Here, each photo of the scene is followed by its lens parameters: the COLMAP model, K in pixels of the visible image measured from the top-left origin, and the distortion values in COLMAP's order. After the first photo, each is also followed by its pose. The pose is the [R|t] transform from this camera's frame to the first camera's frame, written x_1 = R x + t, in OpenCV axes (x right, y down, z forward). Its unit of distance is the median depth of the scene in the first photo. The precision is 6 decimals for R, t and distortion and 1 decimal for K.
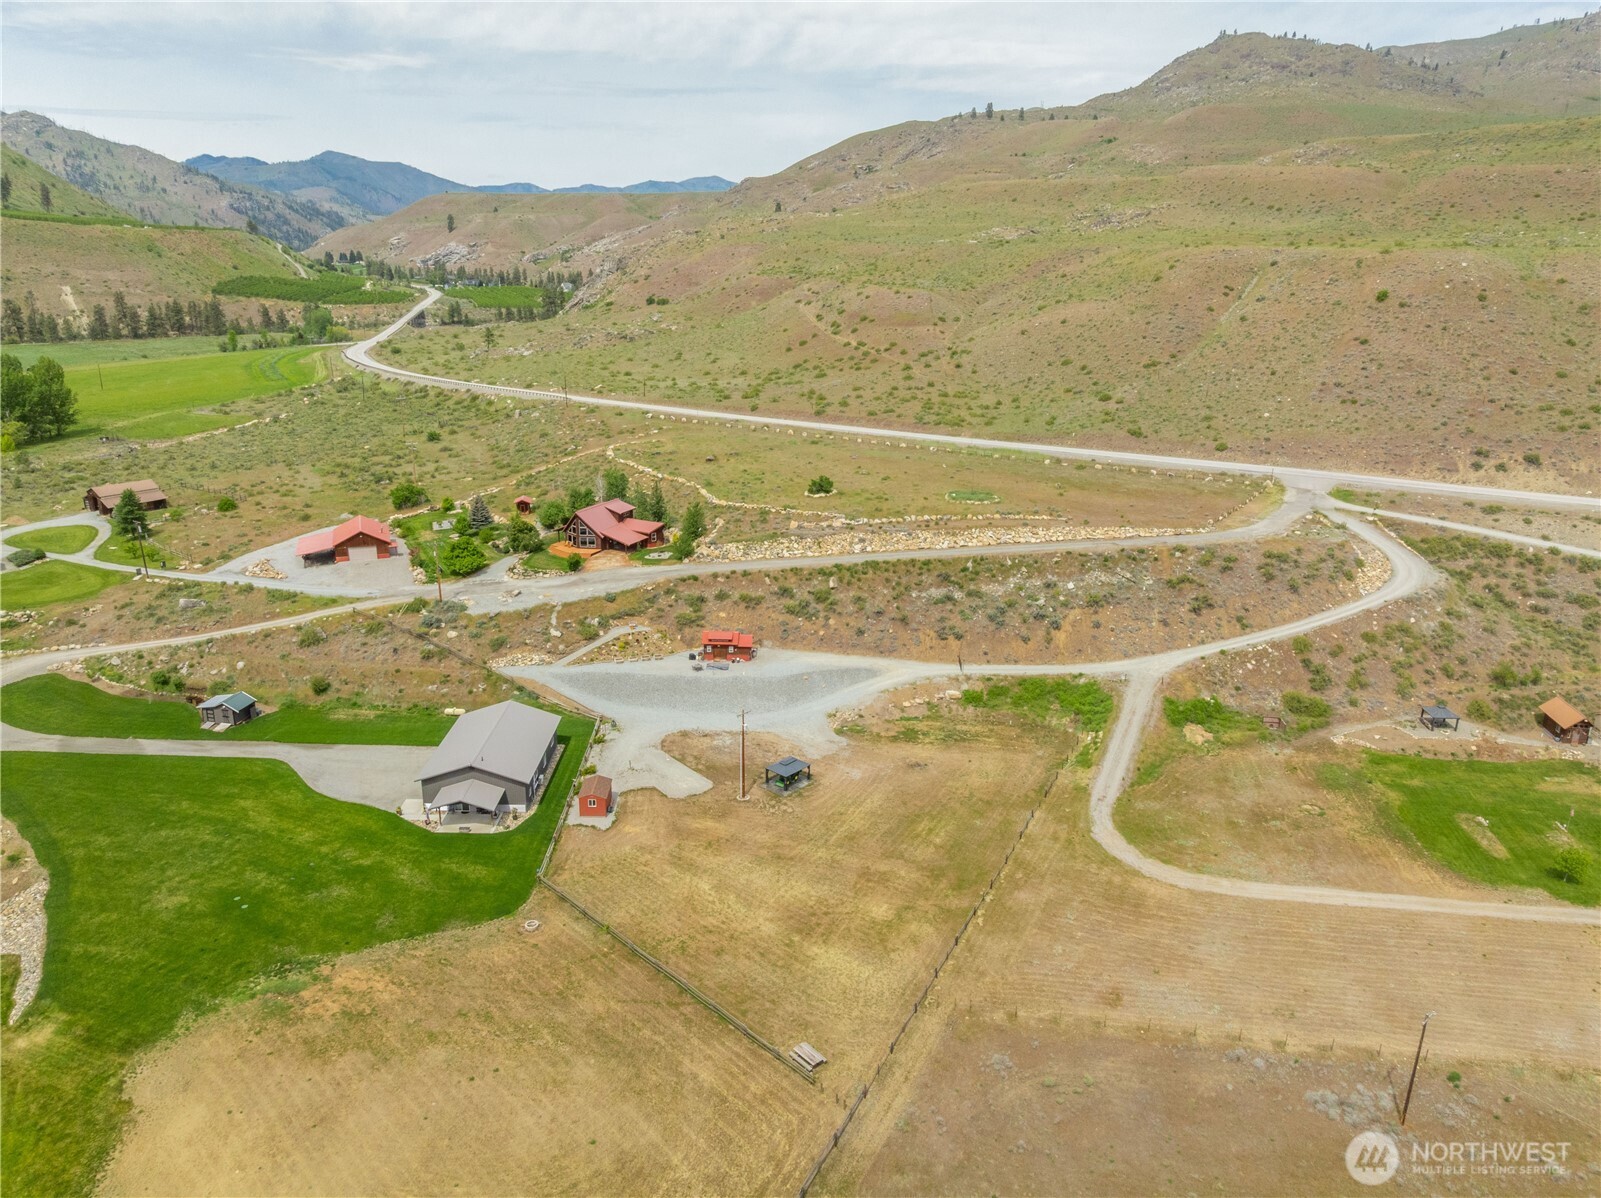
lens RADIAL K [[1130.5, 0, 802.6], [0, 1130.5, 599.9], [0, 0, 1]] dist [-0.045070, 0.013210]
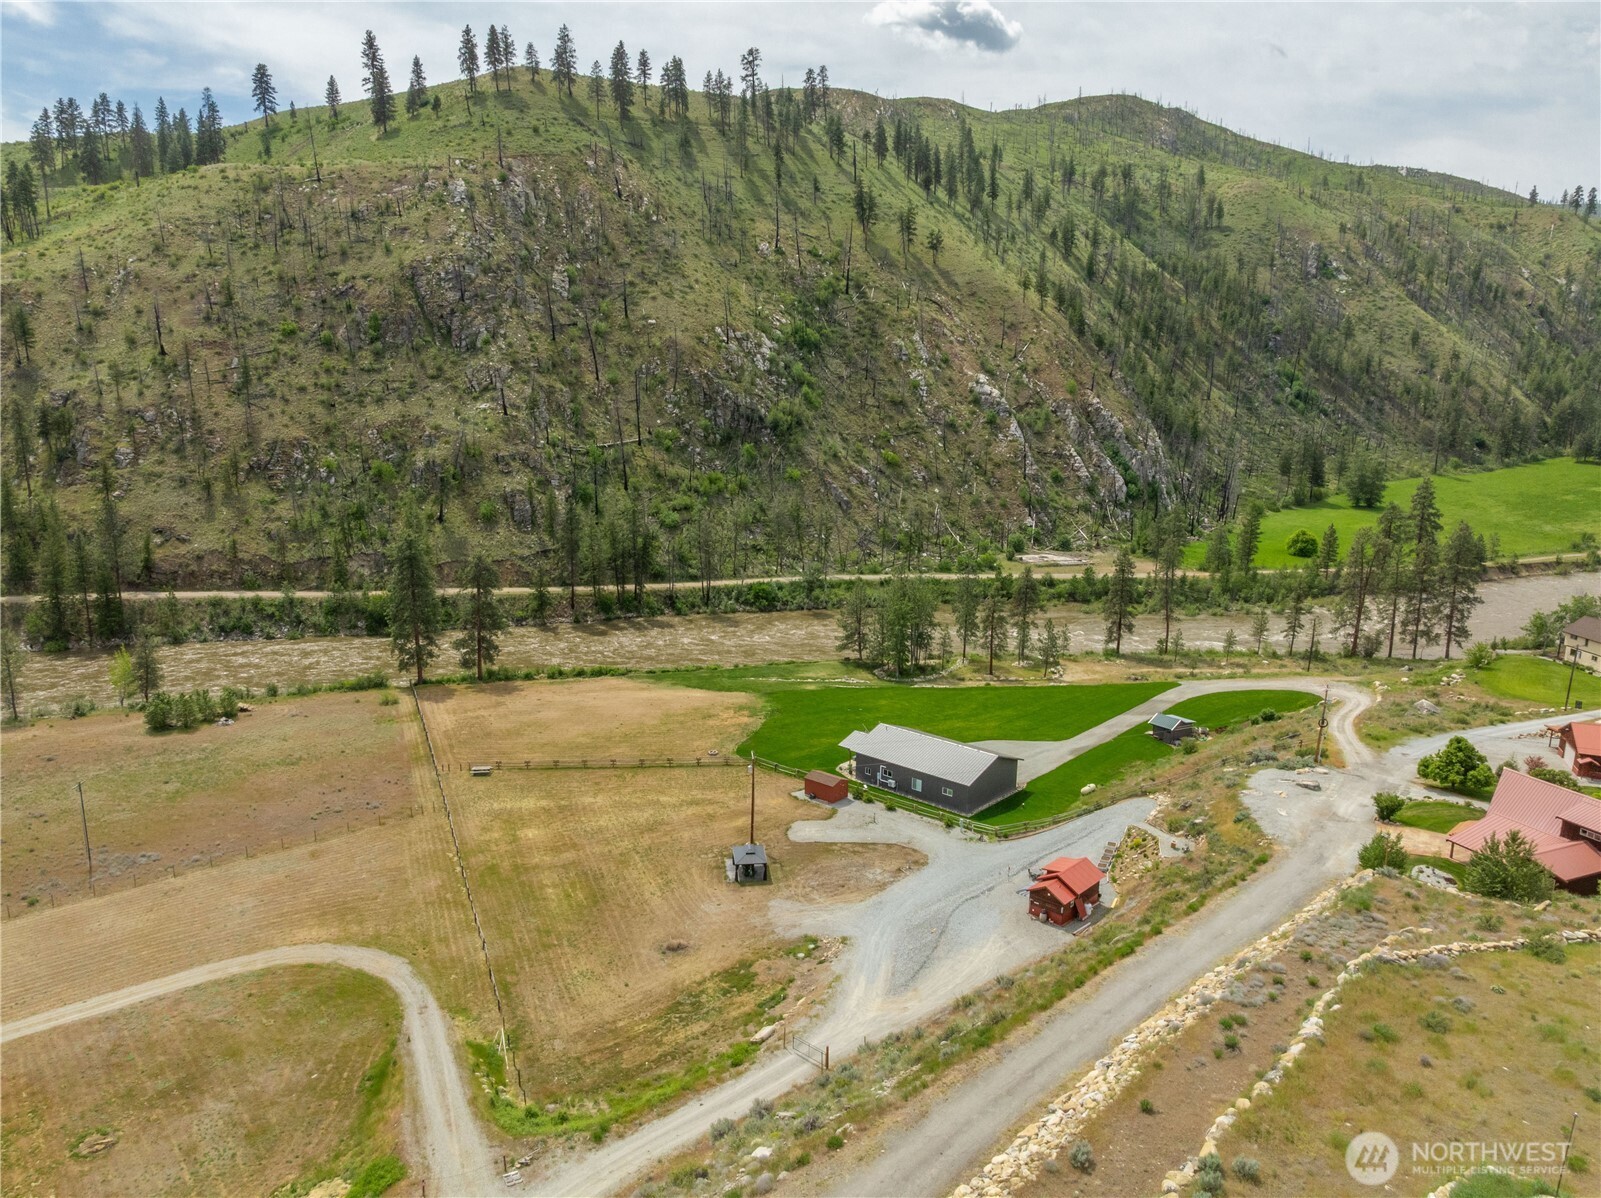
lens RADIAL K [[1129.3, 0, 800.5], [0, 1129.3, 599.0], [0, 0, 1]] dist [-0.032072, -0.009589]
pose [[-0.666255, 0.124998, -0.735174, 0.454925], [-0.251307, 0.890550, 0.379164, -0.293405], [0.702104, 0.437374, -0.561920, 1.108998]]
